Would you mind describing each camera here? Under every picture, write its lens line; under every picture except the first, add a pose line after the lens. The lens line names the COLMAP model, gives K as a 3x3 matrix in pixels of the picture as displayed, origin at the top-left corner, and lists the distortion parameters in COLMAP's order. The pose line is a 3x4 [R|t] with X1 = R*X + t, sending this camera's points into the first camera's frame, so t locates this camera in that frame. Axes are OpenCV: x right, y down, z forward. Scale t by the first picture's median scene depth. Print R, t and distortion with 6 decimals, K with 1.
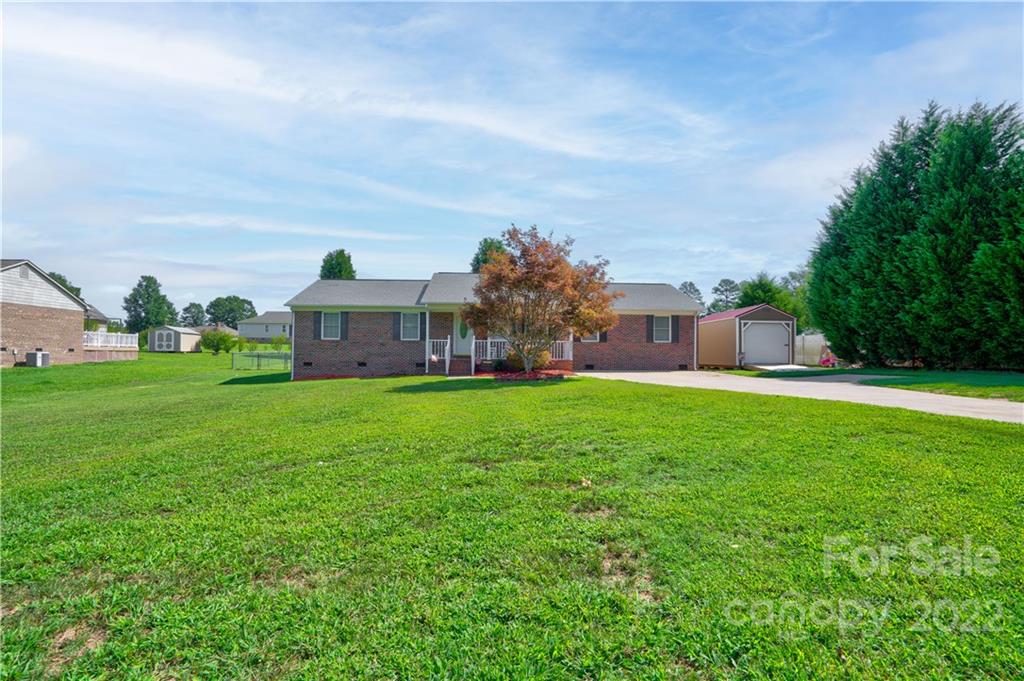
lens RADIAL K [[470.3, 0, 511.6], [0, 470.3, 336.2], [0, 0, 1]] dist [-0.003521, 0.011342]
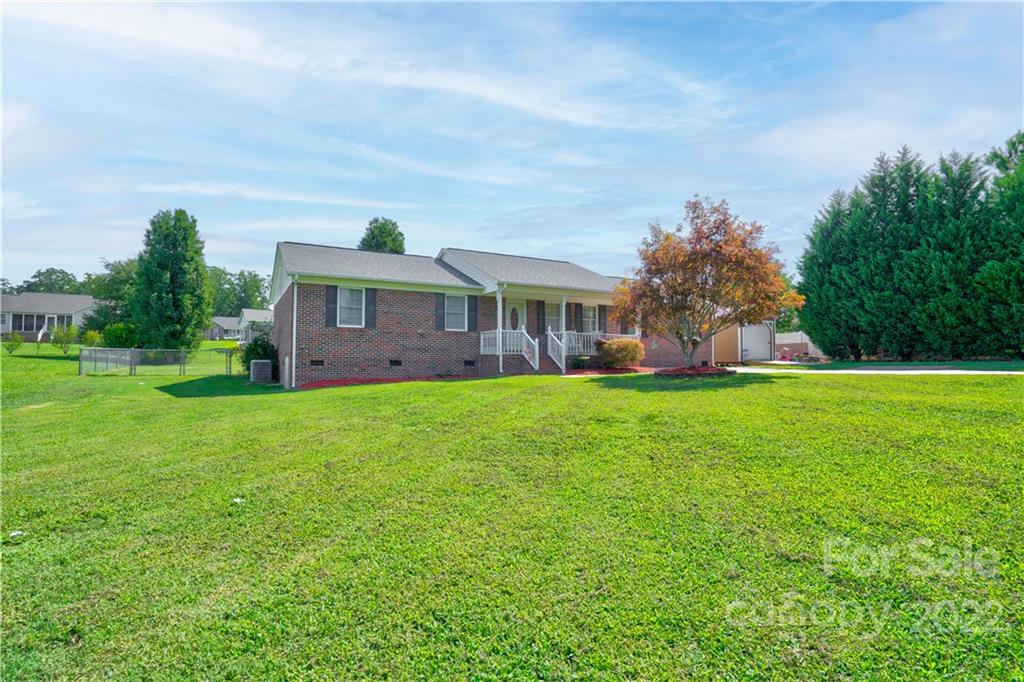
lens RADIAL K [[470.3, 0, 512.7], [0, 470.3, 350.3], [0, 0, 1]] dist [-0.003521, 0.011342]
pose [[0.898110, 0.002767, 0.439763, -0.474053], [-0.011444, 0.999789, 0.017082, 0.026300], [-0.439623, -0.020374, 0.897952, 0.270140]]
